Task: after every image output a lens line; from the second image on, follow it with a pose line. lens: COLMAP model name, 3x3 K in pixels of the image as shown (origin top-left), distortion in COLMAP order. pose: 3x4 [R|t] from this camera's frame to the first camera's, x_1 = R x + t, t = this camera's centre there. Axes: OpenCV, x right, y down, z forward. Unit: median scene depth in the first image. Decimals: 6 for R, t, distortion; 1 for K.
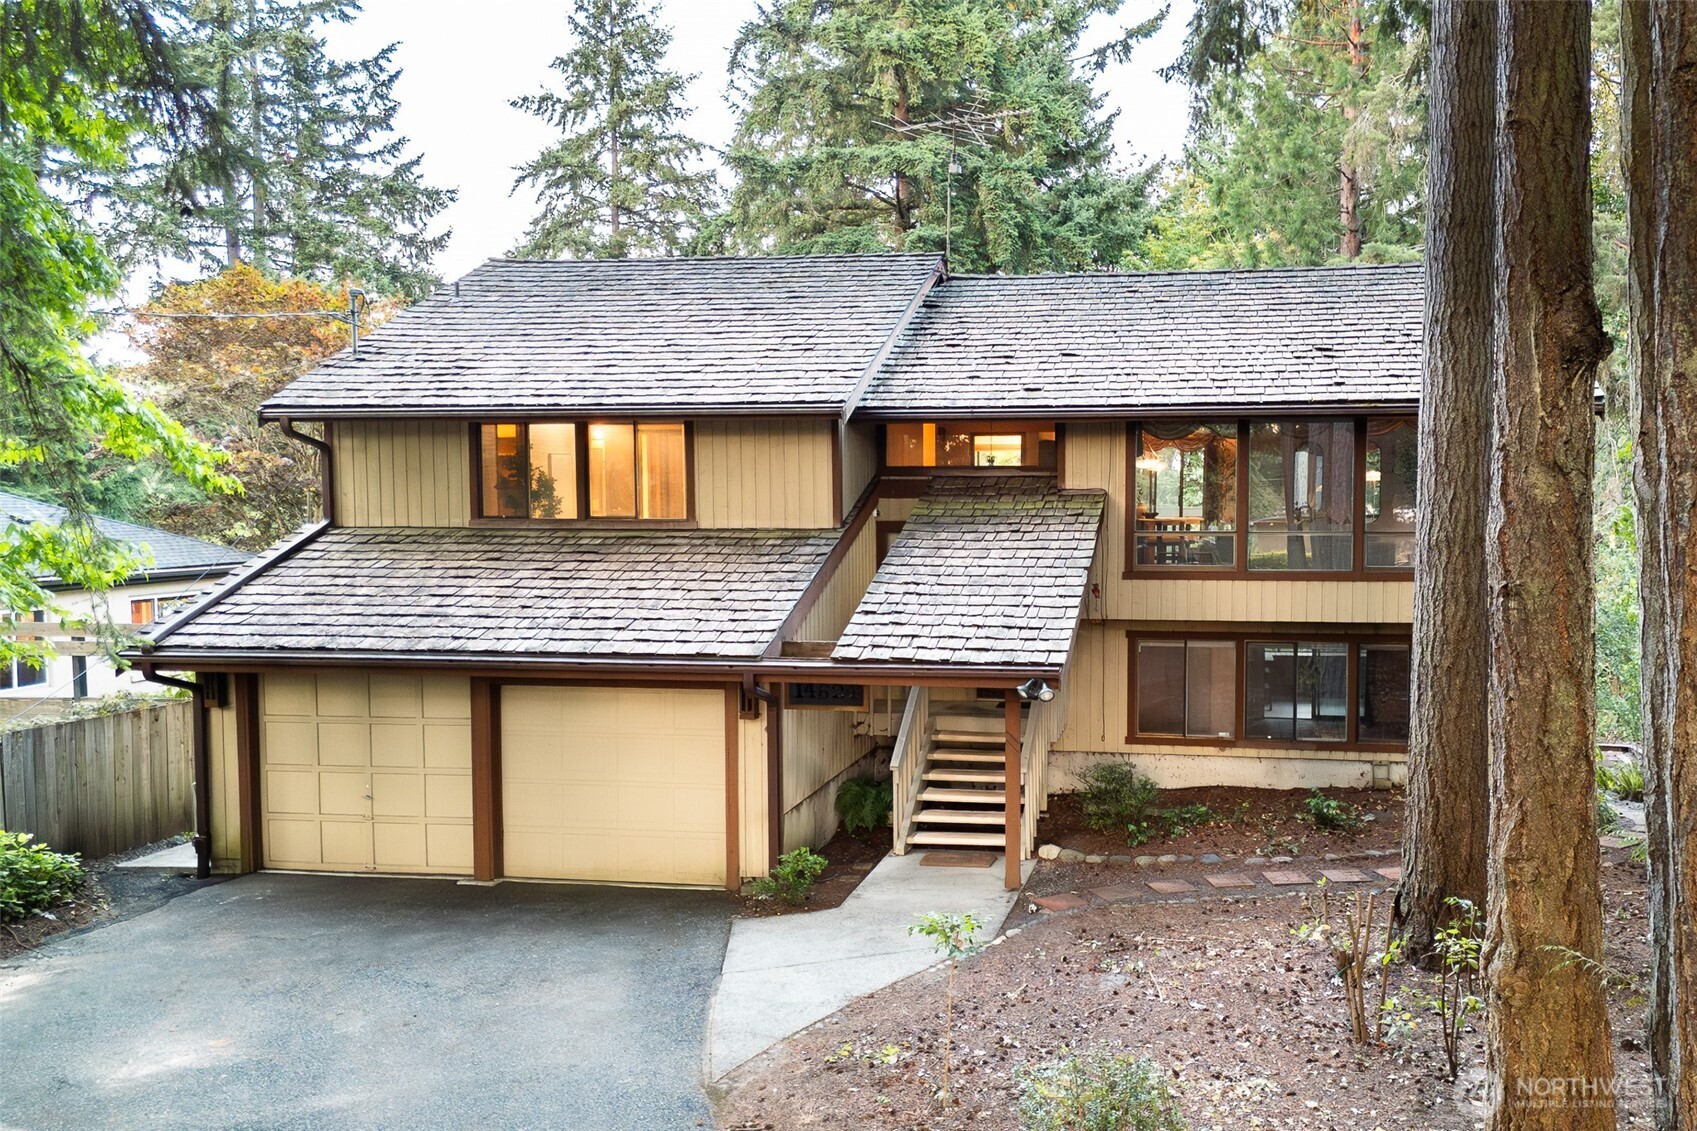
lens RADIAL K [[1542.7, 0, 848.8], [0, 1542.7, 448.3], [0, 0, 1]] dist [0.042067, 0.006714]
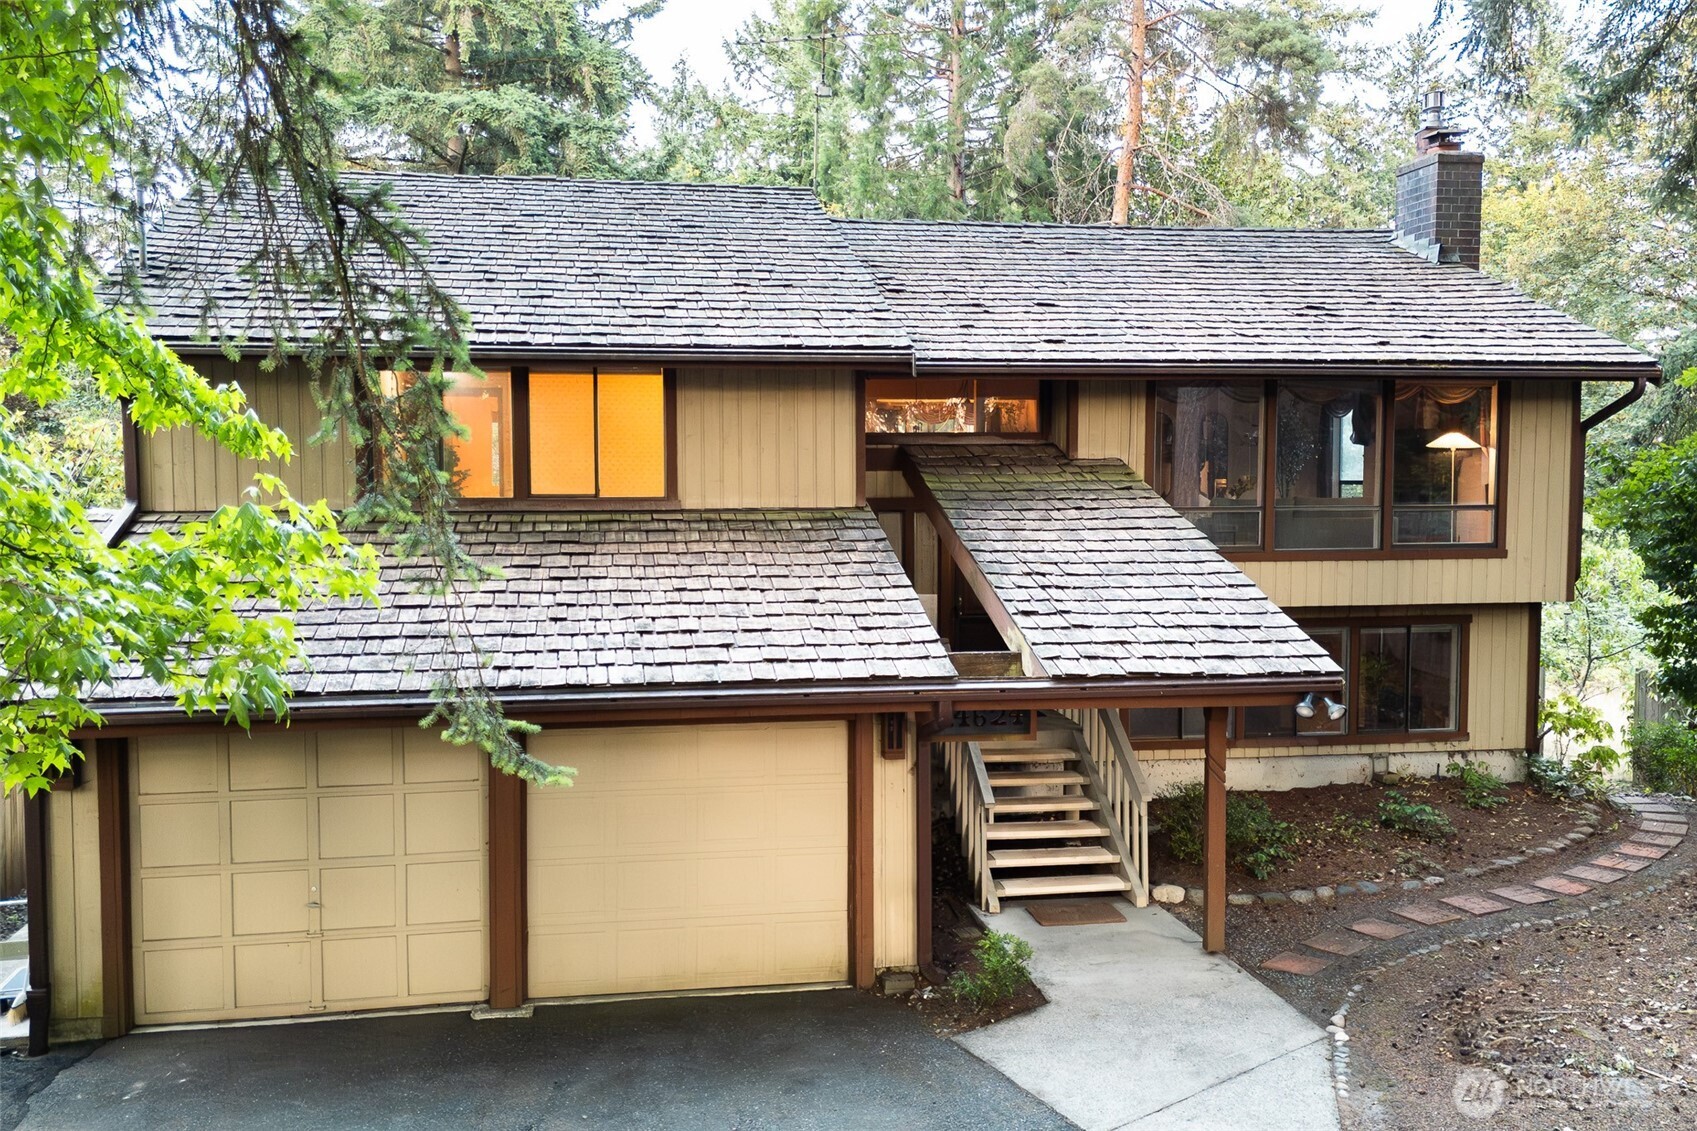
lens RADIAL K [[1542.7, 0, 848.8], [0, 1542.7, 448.3], [0, 0, 1]] dist [0.042067, 0.006714]
pose [[0.944312, 0.003872, 0.329027, -0.312188], [-0.008037, 0.999904, 0.011302, 0.013617], [-0.328952, -0.013317, 0.944253, 0.274842]]
